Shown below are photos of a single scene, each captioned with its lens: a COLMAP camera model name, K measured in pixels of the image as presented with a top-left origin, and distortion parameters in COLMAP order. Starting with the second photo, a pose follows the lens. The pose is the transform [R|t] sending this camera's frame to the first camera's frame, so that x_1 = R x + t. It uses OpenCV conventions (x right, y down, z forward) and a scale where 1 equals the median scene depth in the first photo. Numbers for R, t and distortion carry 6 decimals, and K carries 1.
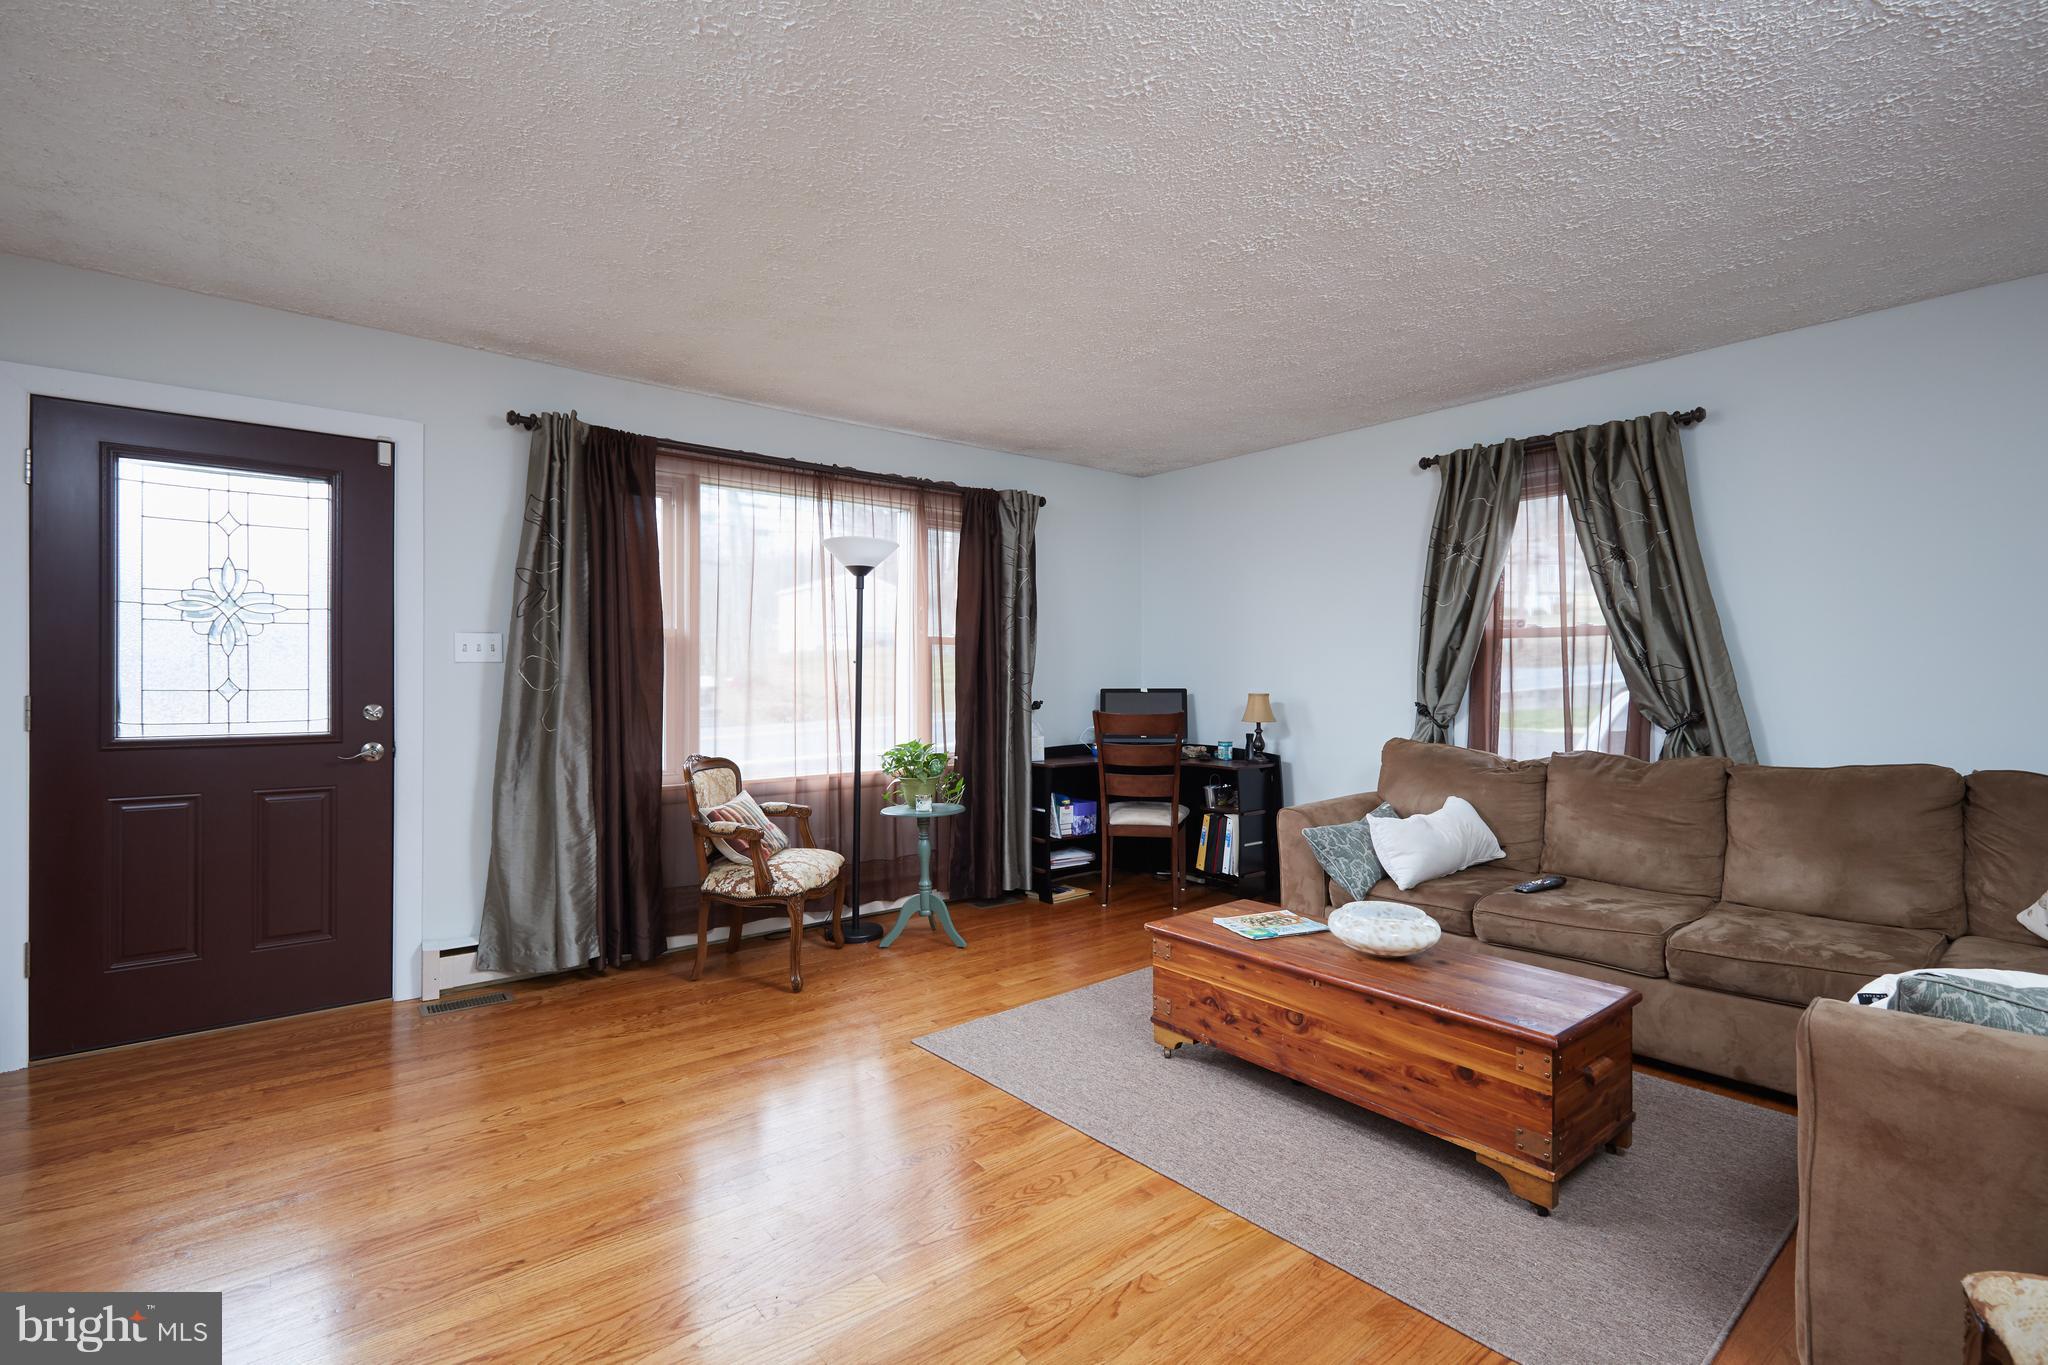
lens RADIAL K [[934.3, 0, 1017.9], [0, 934.3, 683.7], [0, 0, 1]] dist [-0.001288, -0.000242]
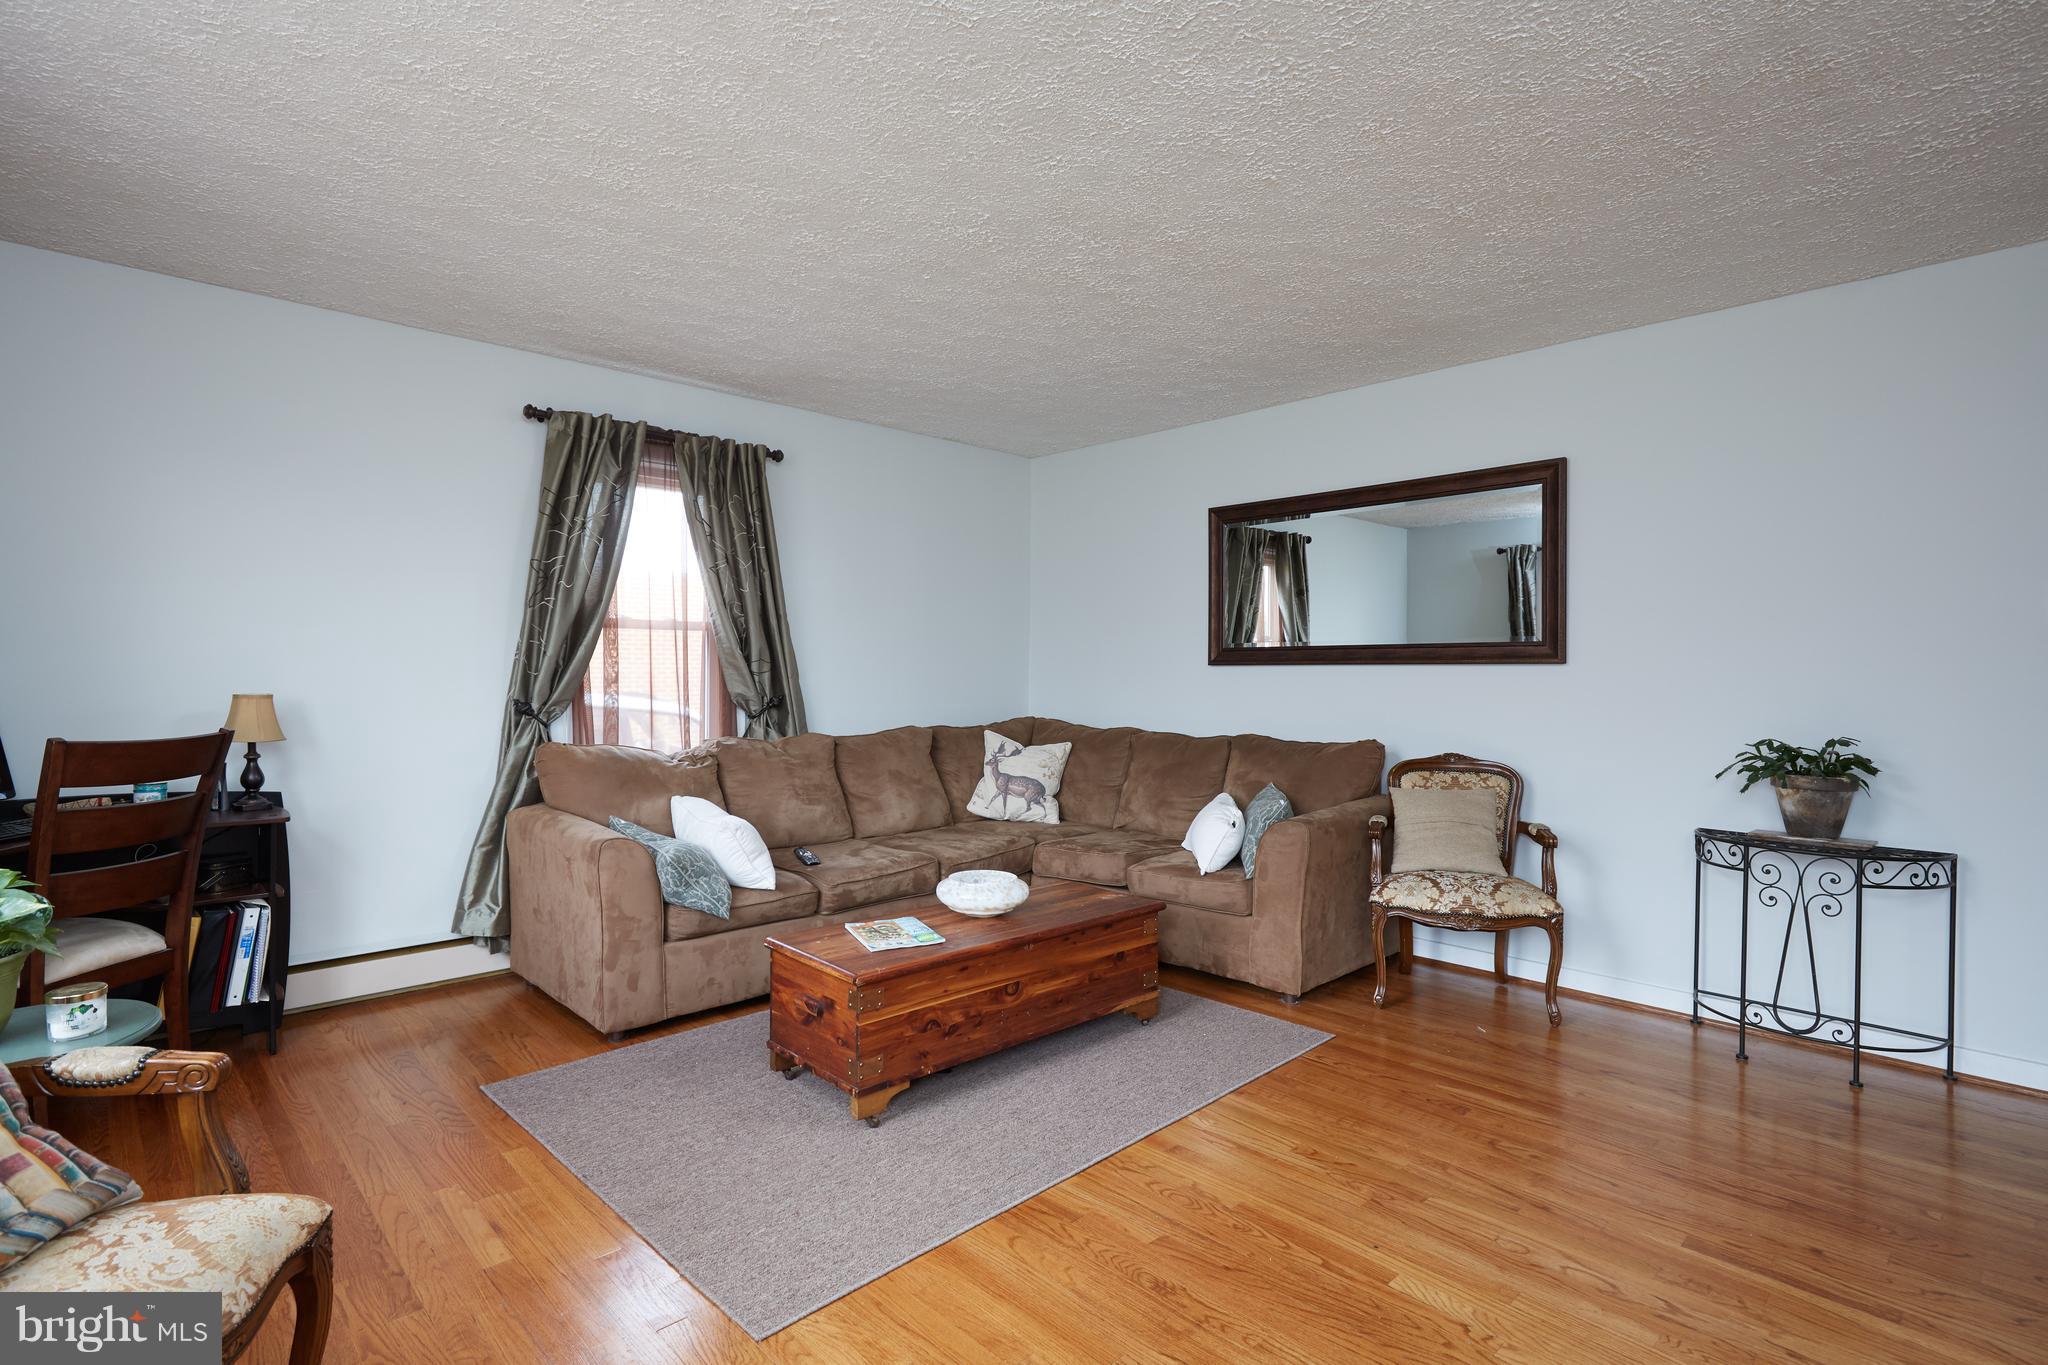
lens RADIAL K [[1029.0, 0, 1018.6], [0, 1029.0, 678.8], [0, 0, 1]] dist [-0.022009, 0.000153]
pose [[-0.089972, -0.009589, 0.995898, -0.597175], [0.005848, 0.999931, 0.010156, -0.005670], [-0.995927, 0.006738, -0.089910, 0.752291]]
